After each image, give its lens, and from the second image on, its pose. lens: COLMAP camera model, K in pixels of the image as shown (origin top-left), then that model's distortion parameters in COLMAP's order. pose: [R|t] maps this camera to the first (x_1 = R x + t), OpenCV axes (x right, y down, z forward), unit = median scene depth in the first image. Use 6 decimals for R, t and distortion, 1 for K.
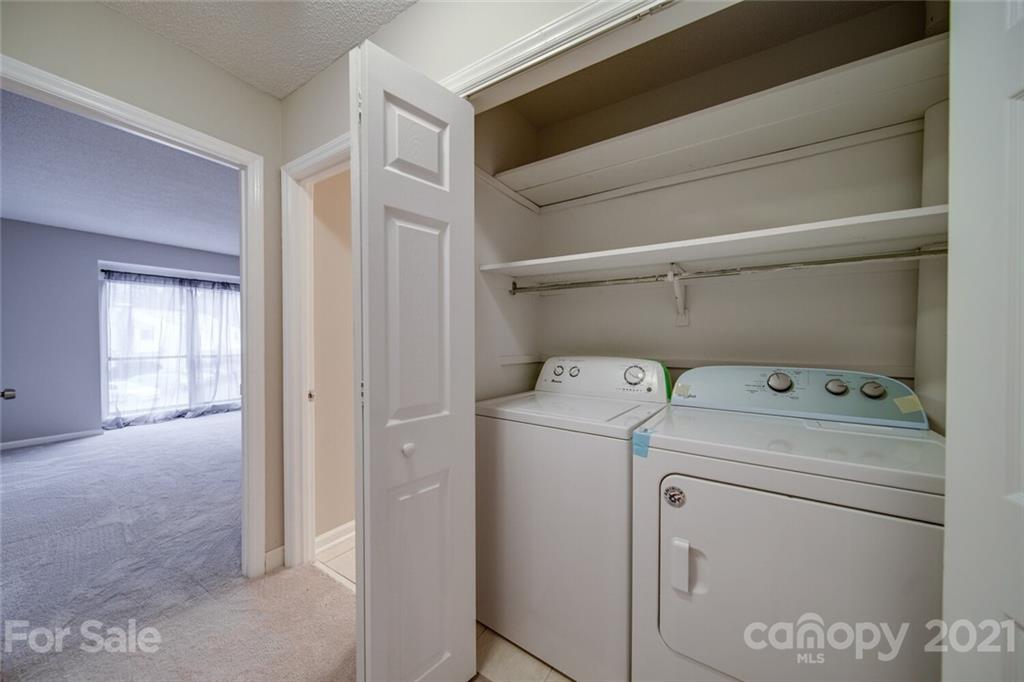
lens RADIAL K [[360.1, 0, 510.8], [0, 360.1, 341.5], [0, 0, 1]] dist [-0.001212, -0.001392]
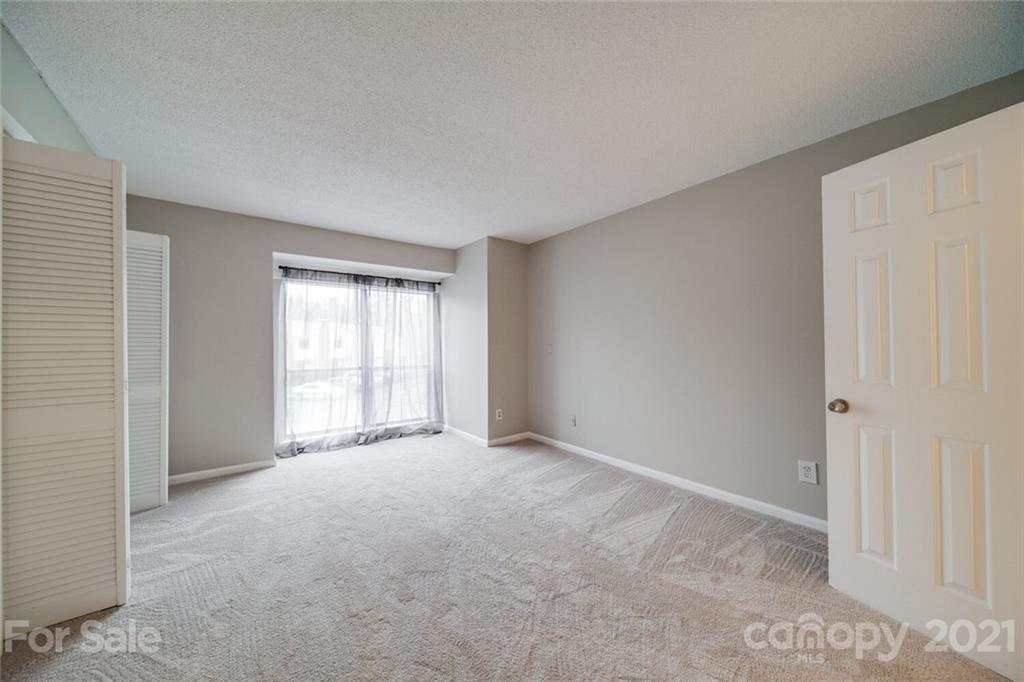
lens RADIAL K [[368.7, 0, 510.5], [0, 368.7, 341.4], [0, 0, 1]] dist [-0.002407, -0.000731]
pose [[0.937449, -0.008465, -0.348020, -0.315440], [0.001649, 0.999801, -0.019876, -0.004167], [0.348119, 0.018058, 0.937276, 0.362725]]
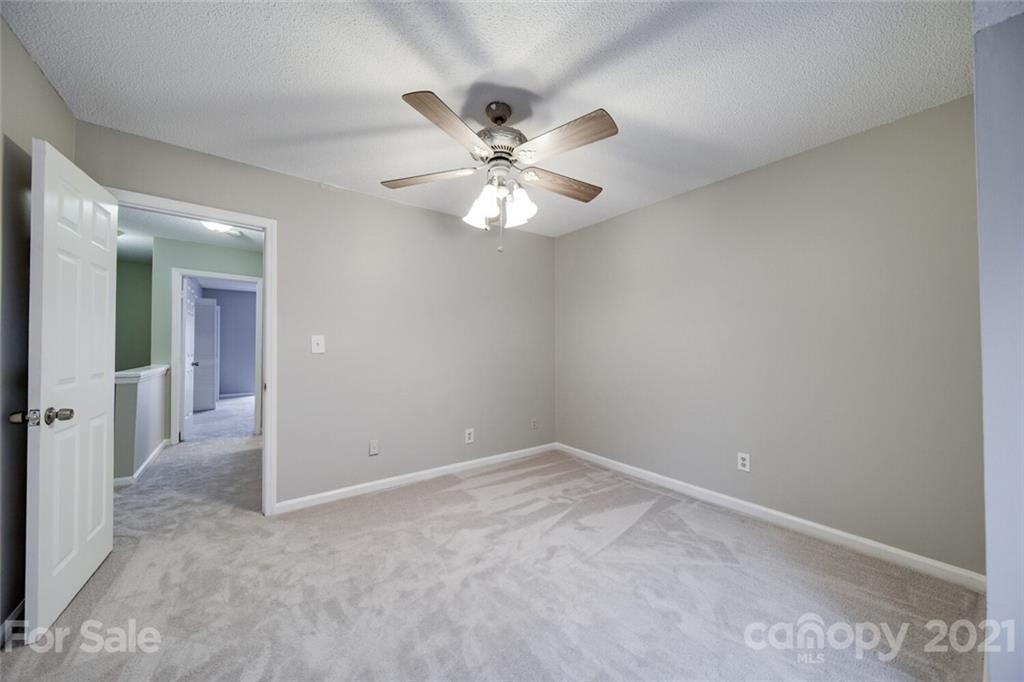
lens RADIAL K [[360.1, 0, 510.8], [0, 360.1, 341.5], [0, 0, 1]] dist [-0.001212, -0.001392]
pose [[0.938446, -0.004338, -0.345400, 0.729158], [-0.004067, 0.999713, -0.023605, 0.006942], [0.345403, 0.023557, 0.938159, -0.321673]]
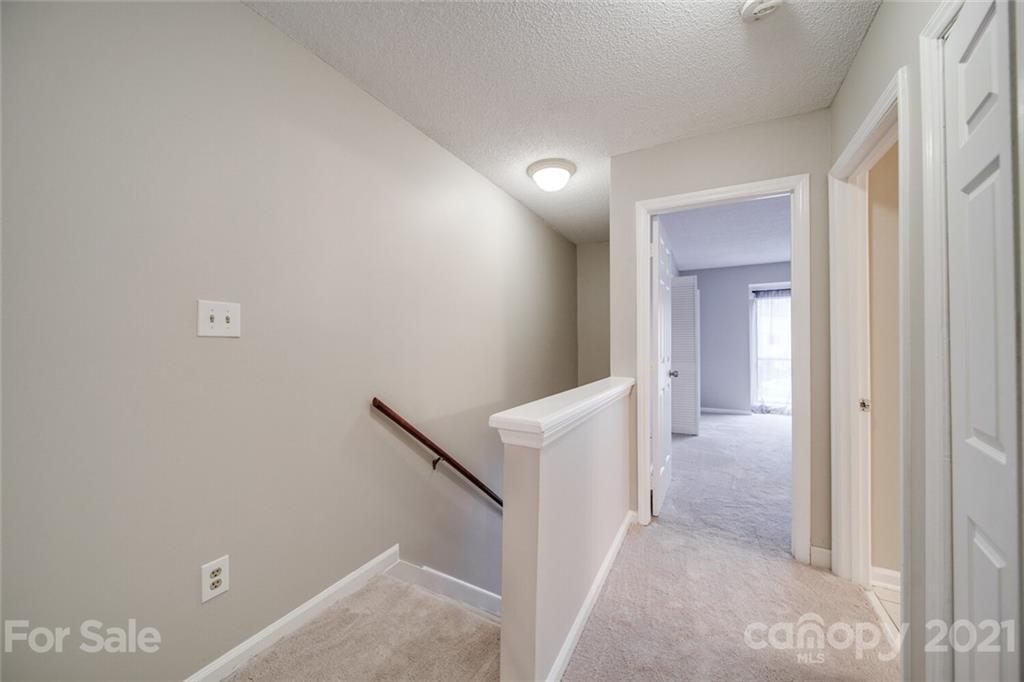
lens RADIAL K [[360.1, 0, 510.8], [0, 360.1, 341.5], [0, 0, 1]] dist [-0.001212, -0.001392]
pose [[0.071726, -0.005115, -0.997411, 0.114095], [-0.007672, 0.999954, -0.005680, 0.000630], [0.997395, 0.008060, 0.071684, 0.014624]]
